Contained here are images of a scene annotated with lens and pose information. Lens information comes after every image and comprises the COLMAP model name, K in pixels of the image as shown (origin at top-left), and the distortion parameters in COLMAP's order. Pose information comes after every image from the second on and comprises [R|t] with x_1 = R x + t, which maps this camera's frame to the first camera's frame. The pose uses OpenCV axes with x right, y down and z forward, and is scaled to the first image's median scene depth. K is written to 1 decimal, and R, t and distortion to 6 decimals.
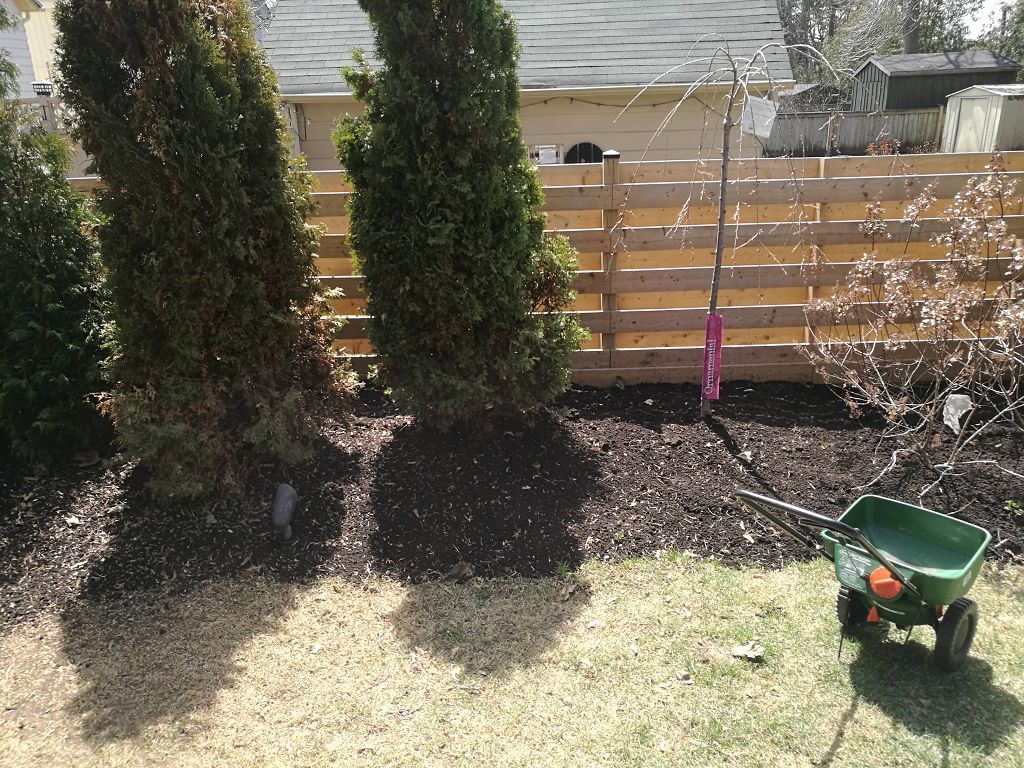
lens RADIAL K [[795.3, 0, 512.0], [0, 795.3, 384.0], [0, 0, 1]] dist [-0.011373, 0.009991]
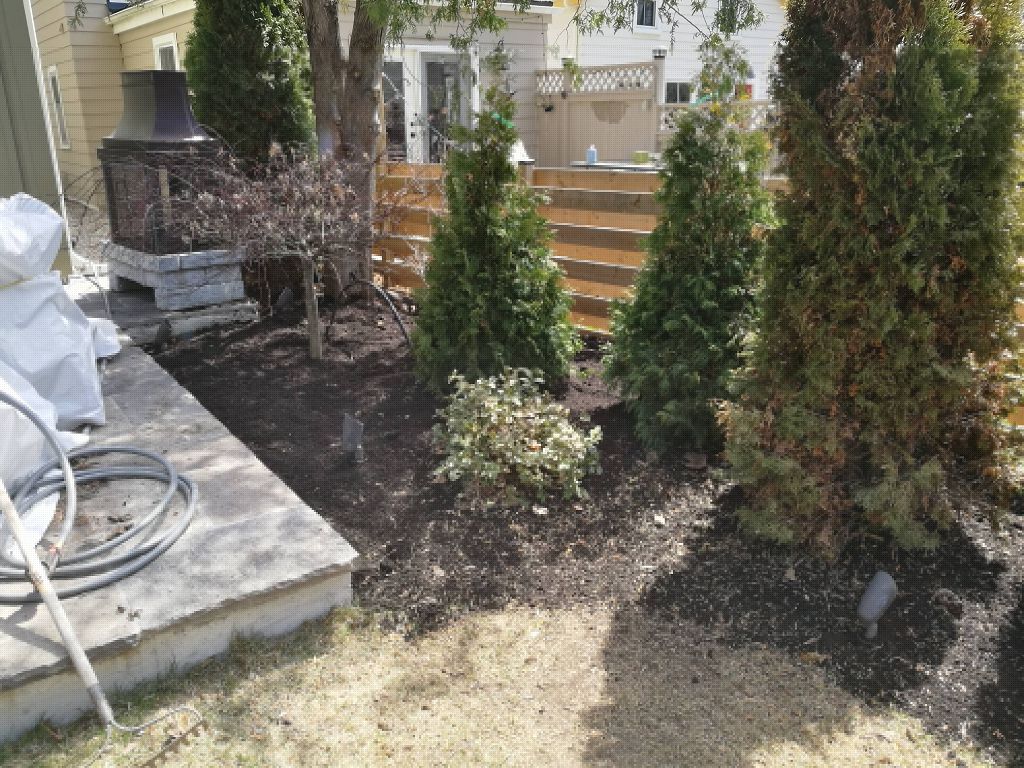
lens RADIAL K [[795.3, 0, 512.0], [0, 795.3, 384.0], [0, 0, 1]] dist [-0.011373, 0.009991]
pose [[0.674629, 0.249321, -0.694777, -0.029505], [-0.253243, 0.962281, 0.099416, -0.038598], [0.693357, 0.108879, 0.712321, 0.135389]]
